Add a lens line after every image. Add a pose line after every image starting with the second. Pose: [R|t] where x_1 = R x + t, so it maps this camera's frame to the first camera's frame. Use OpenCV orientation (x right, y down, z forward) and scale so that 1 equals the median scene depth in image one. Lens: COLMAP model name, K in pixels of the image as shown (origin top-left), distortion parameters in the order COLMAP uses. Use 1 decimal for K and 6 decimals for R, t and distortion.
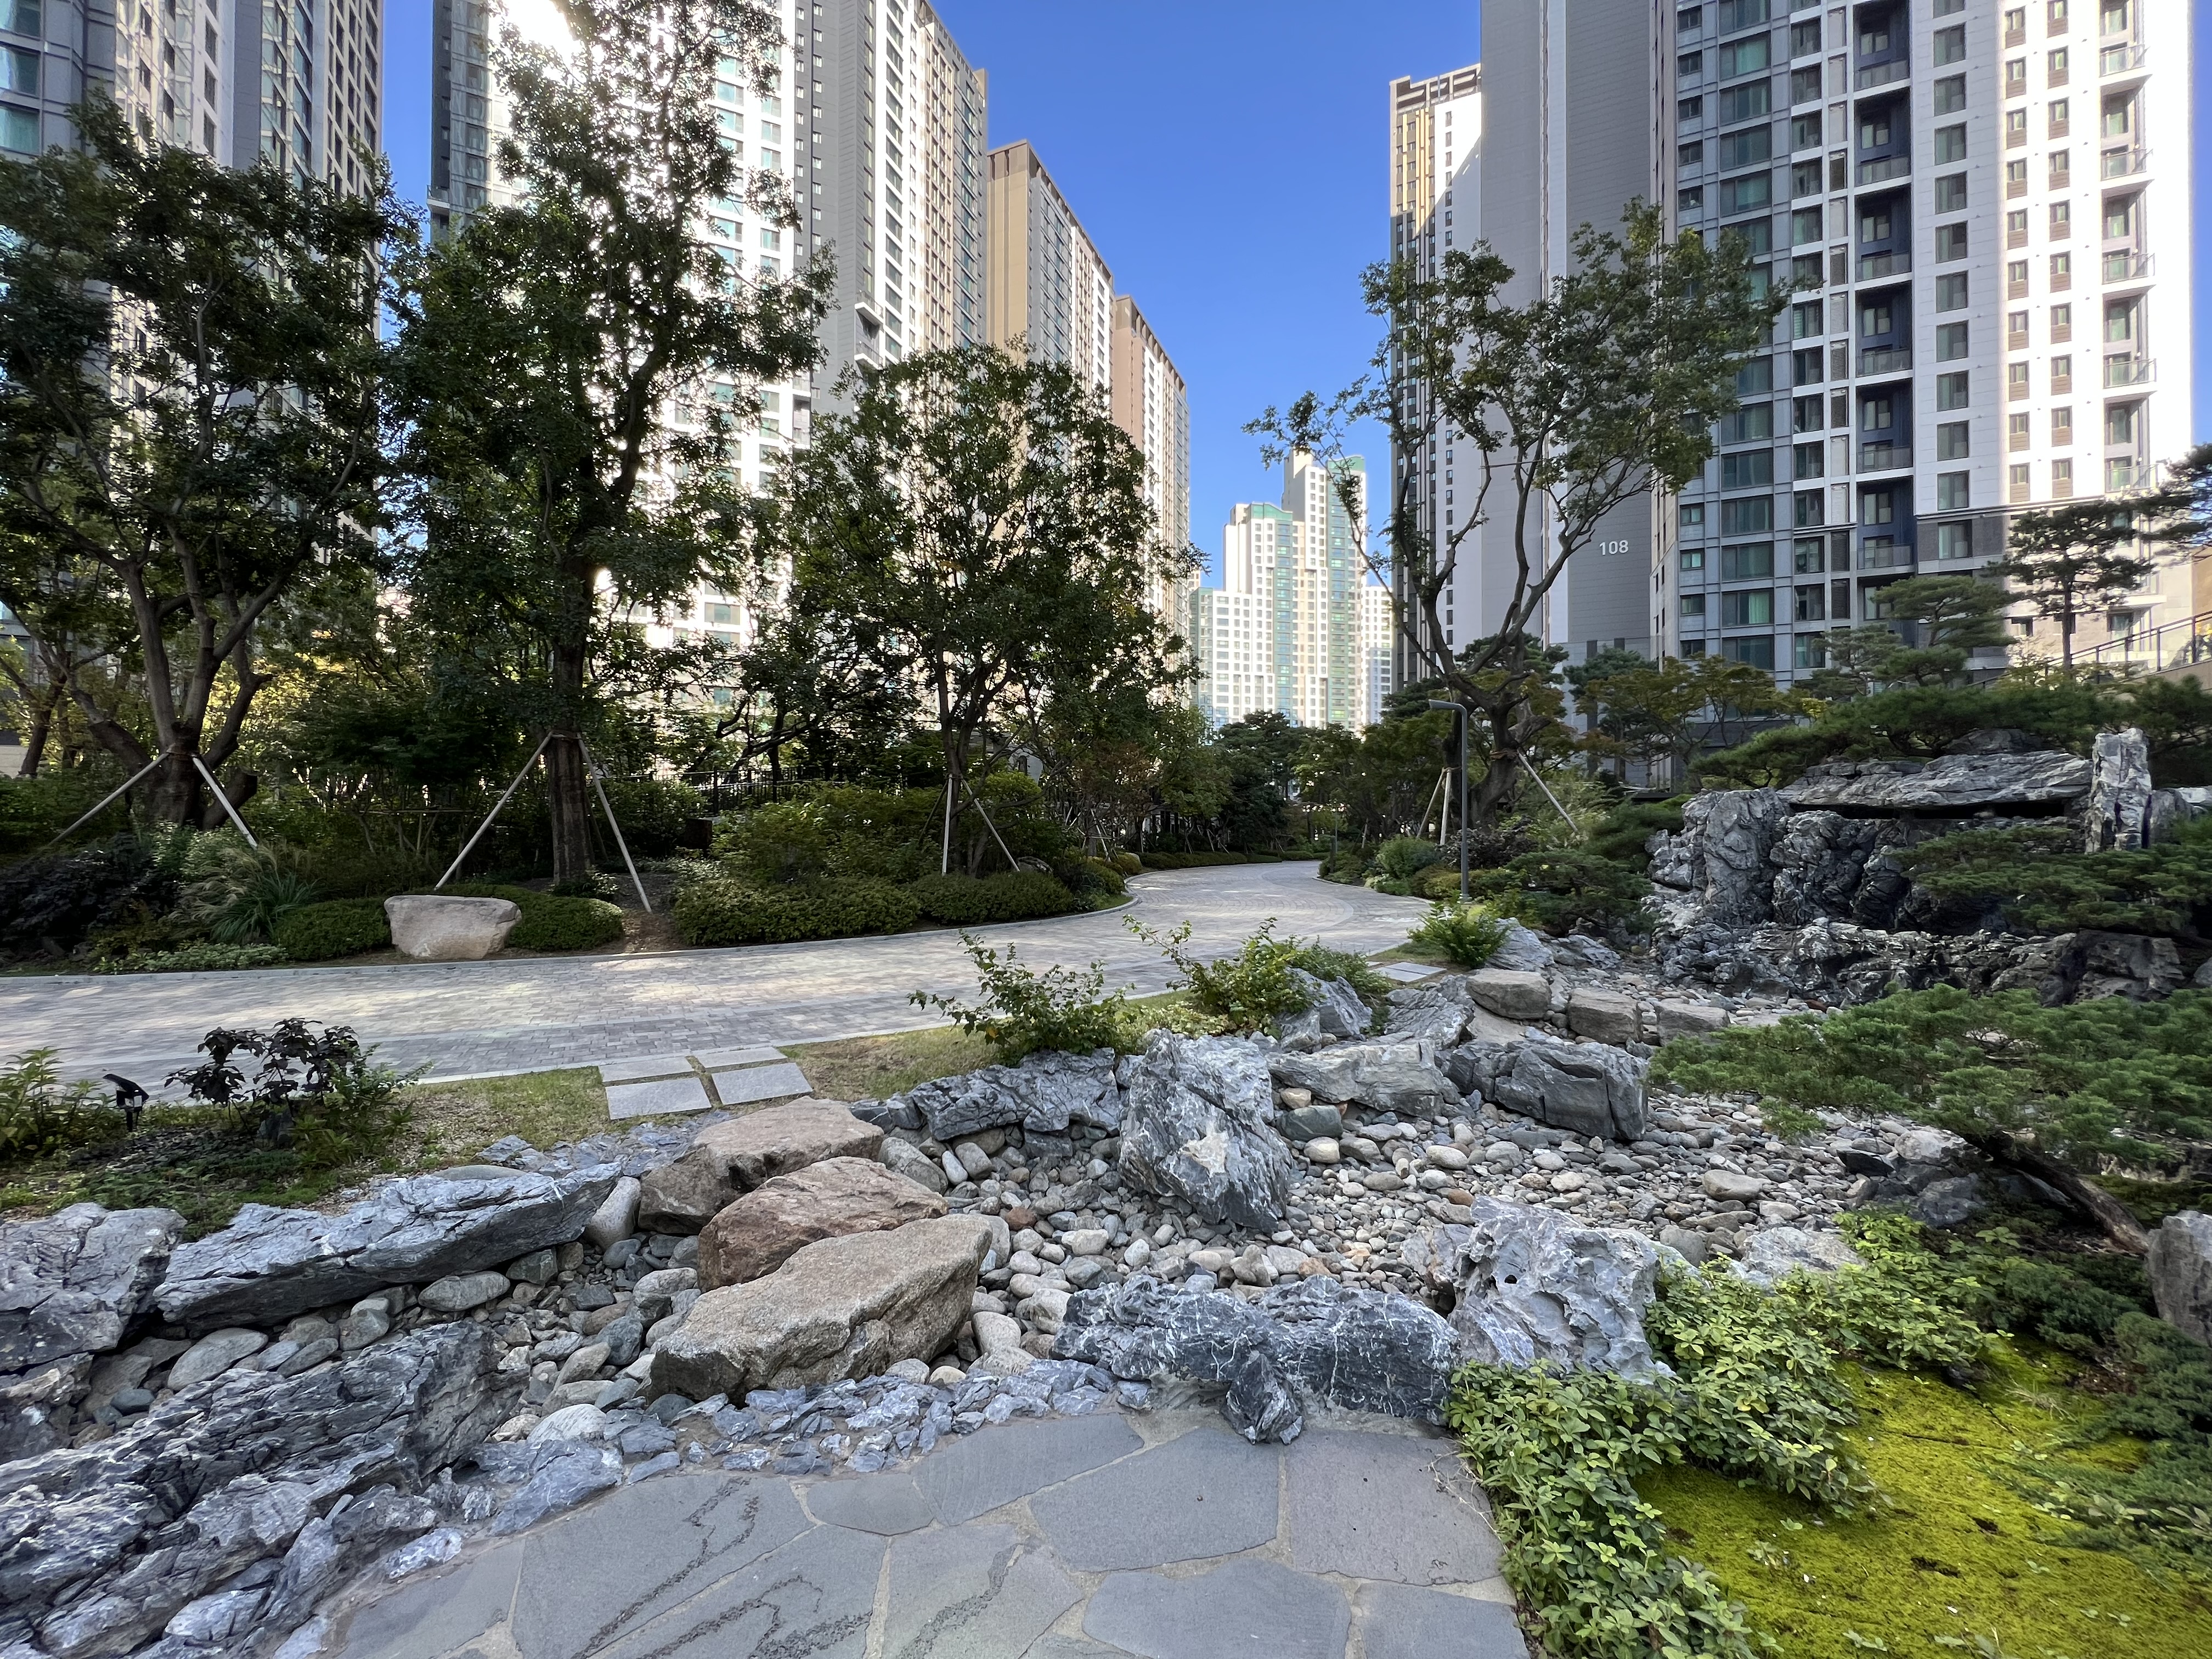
lens RADIAL K [[884.4, 0, 1112.5], [0, 884.4, 830.6], [0, 0, 1]] dist [-0.002655, 0.000932]
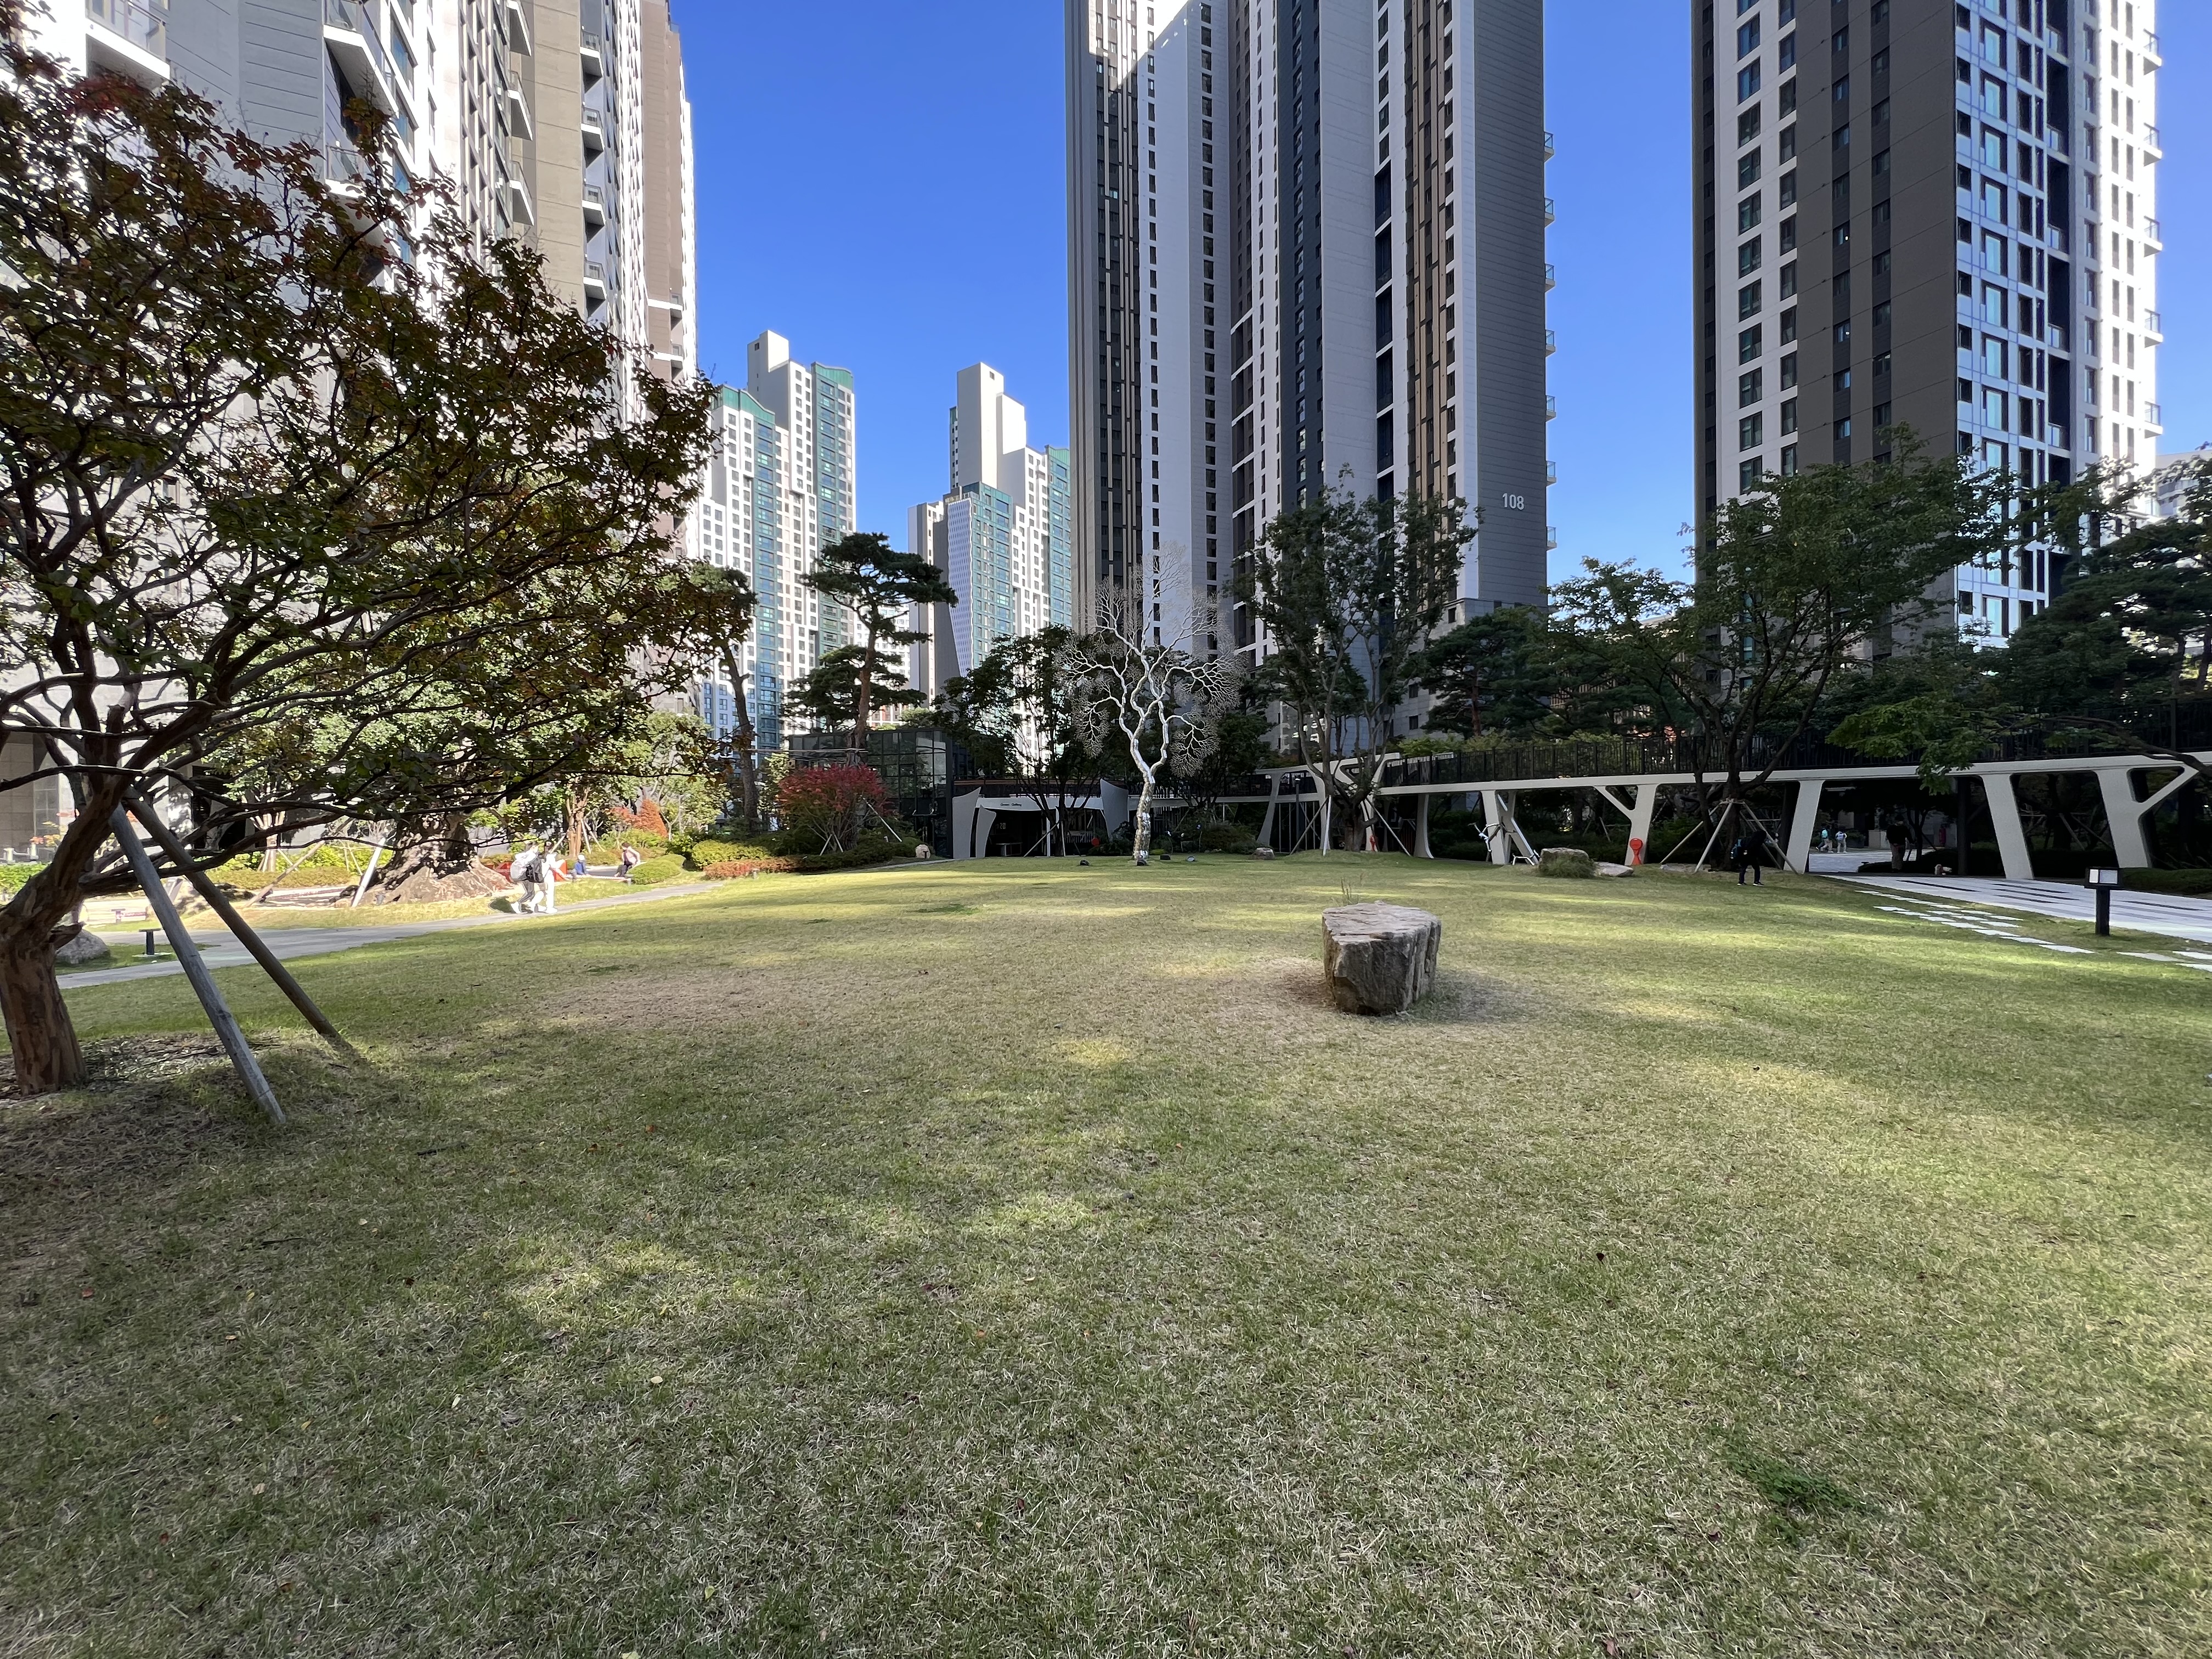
lens RADIAL K [[884.4, 0, 1102.7], [0, 884.4, 827.7], [0, 0, 1]] dist [-0.002655, 0.000932]
pose [[0.728555, -0.014181, 0.684840, -0.128207], [0.005700, 0.999877, 0.014640, -0.000669], [-0.684963, -0.006763, 0.728546, 0.222029]]
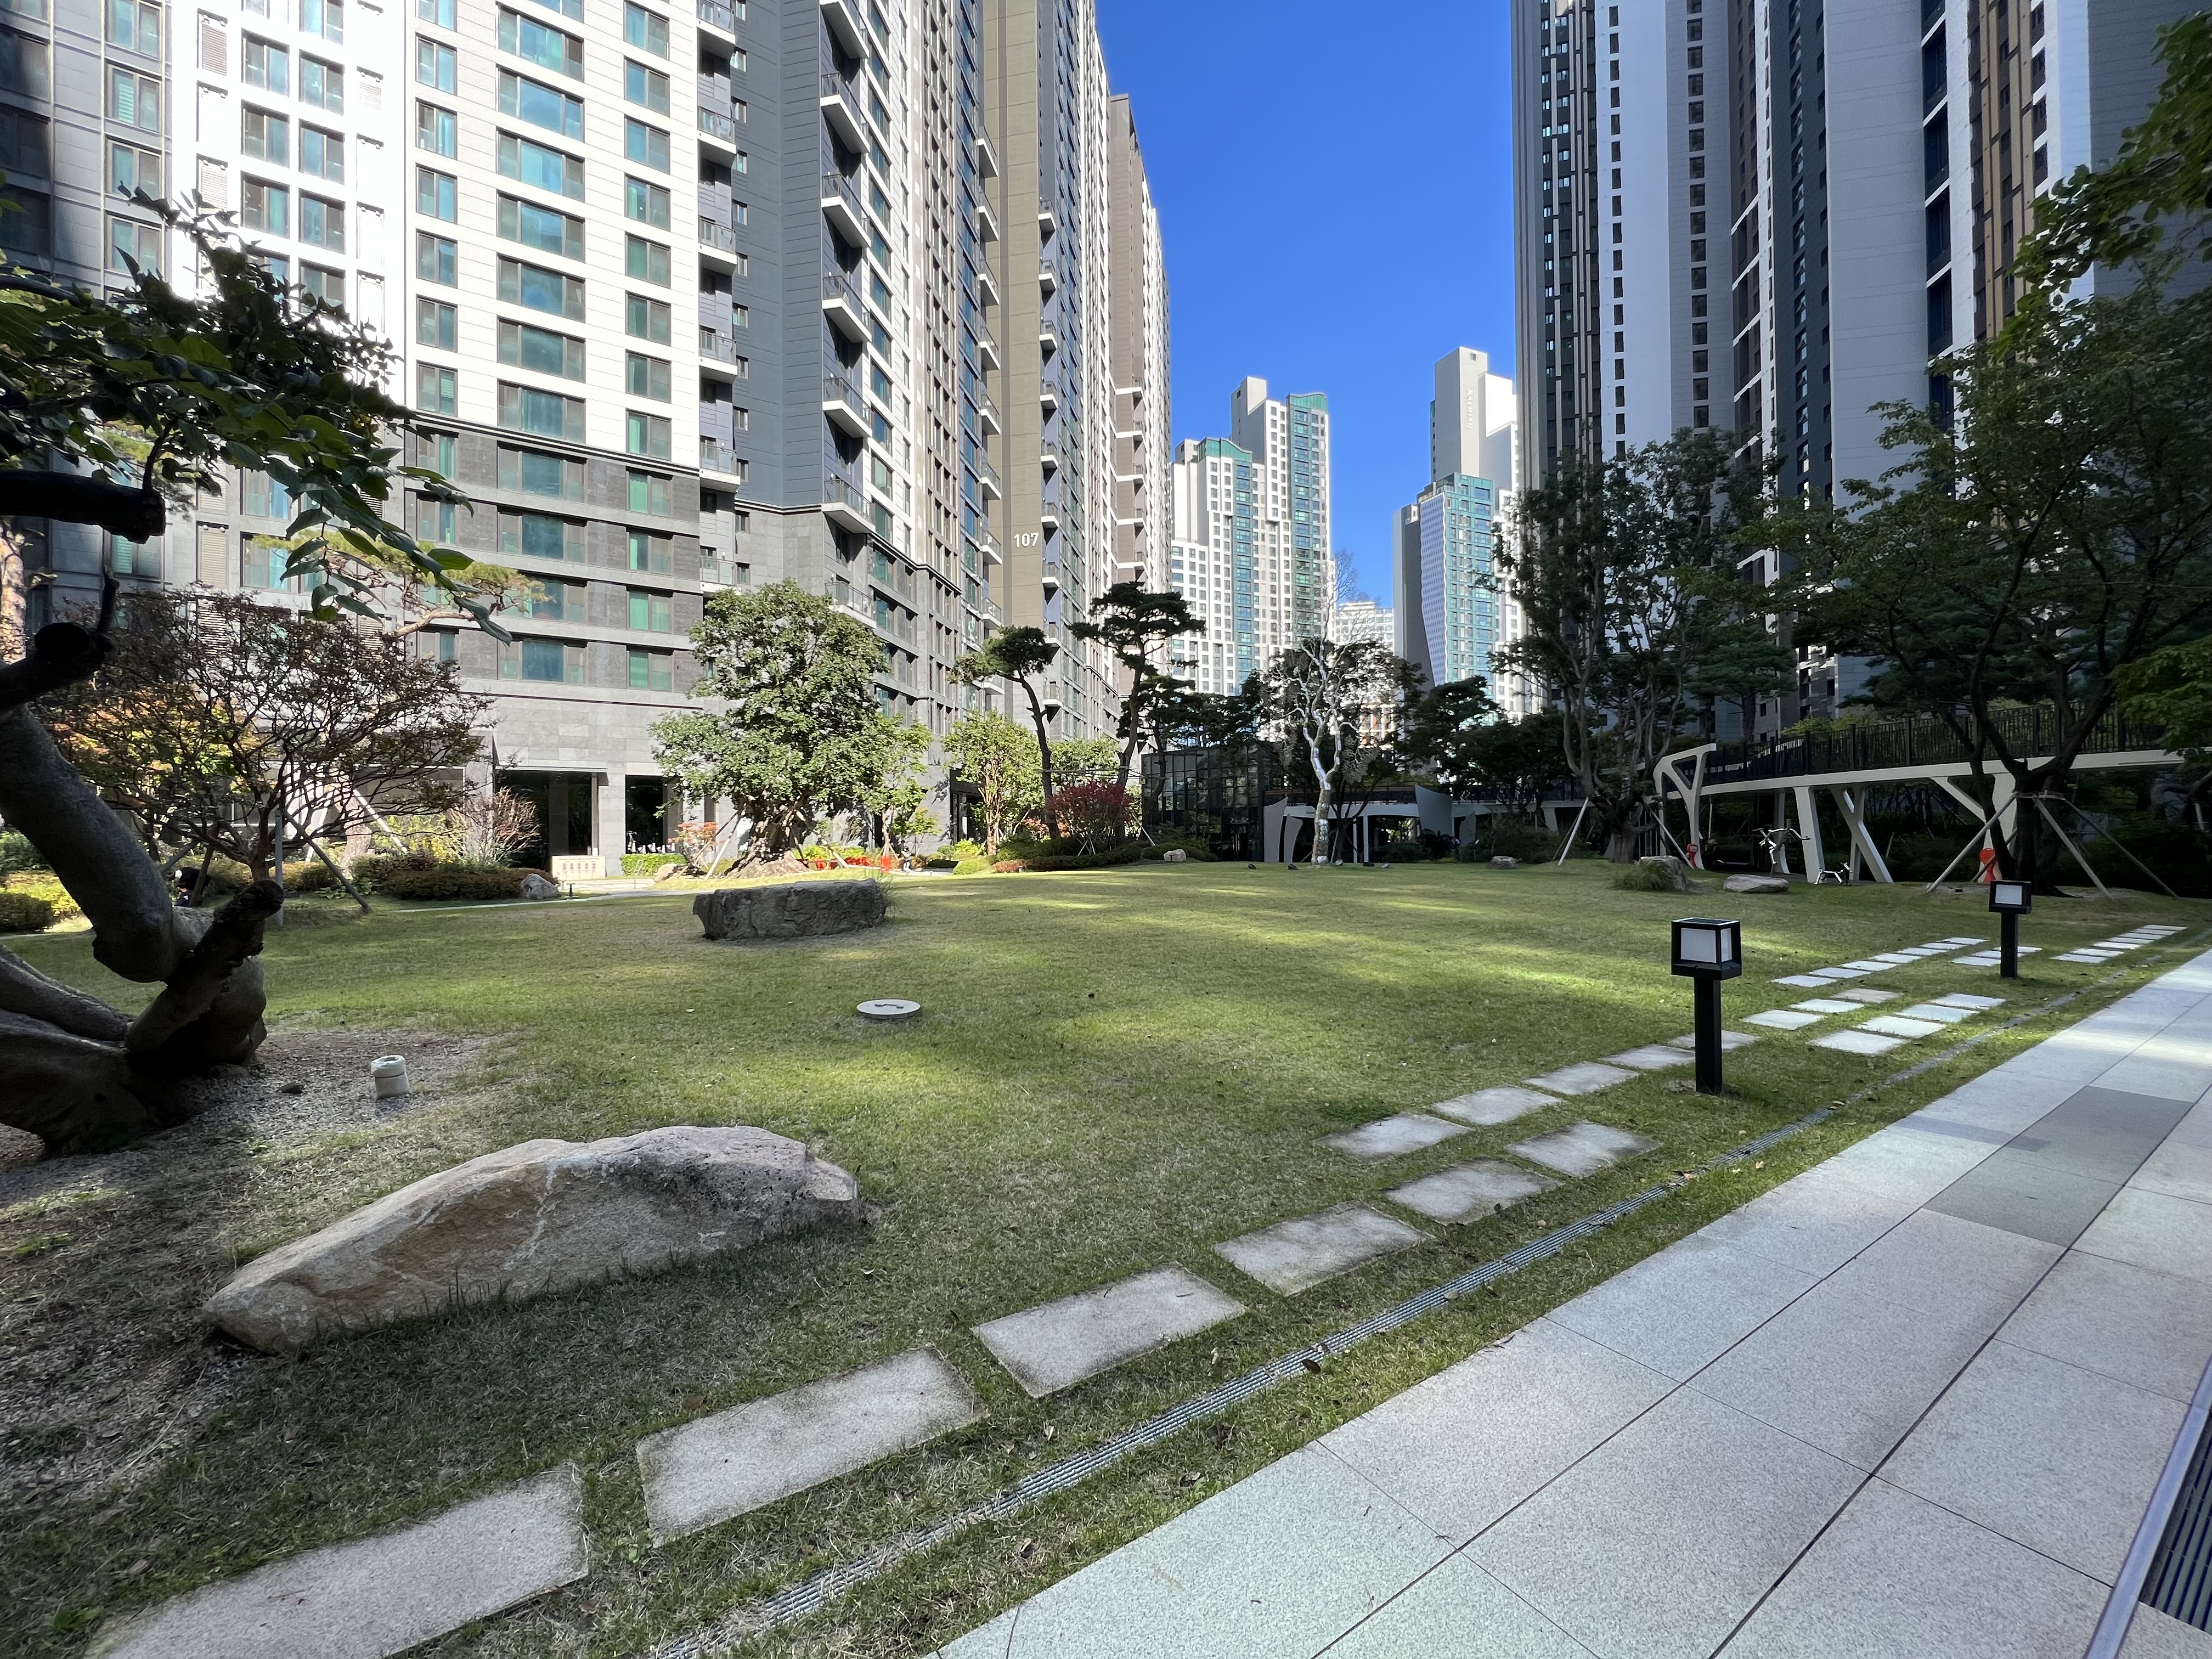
lens RADIAL K [[884.4, 0, 1102.1], [0, 884.4, 826.8], [0, 0, 1]] dist [-0.002655, 0.000932]
pose [[0.983907, -0.009956, 0.178402, -0.093302], [0.010518, 0.999942, -0.002205, 0.000150], [-0.178370, 0.004046, 0.983955, 0.190244]]
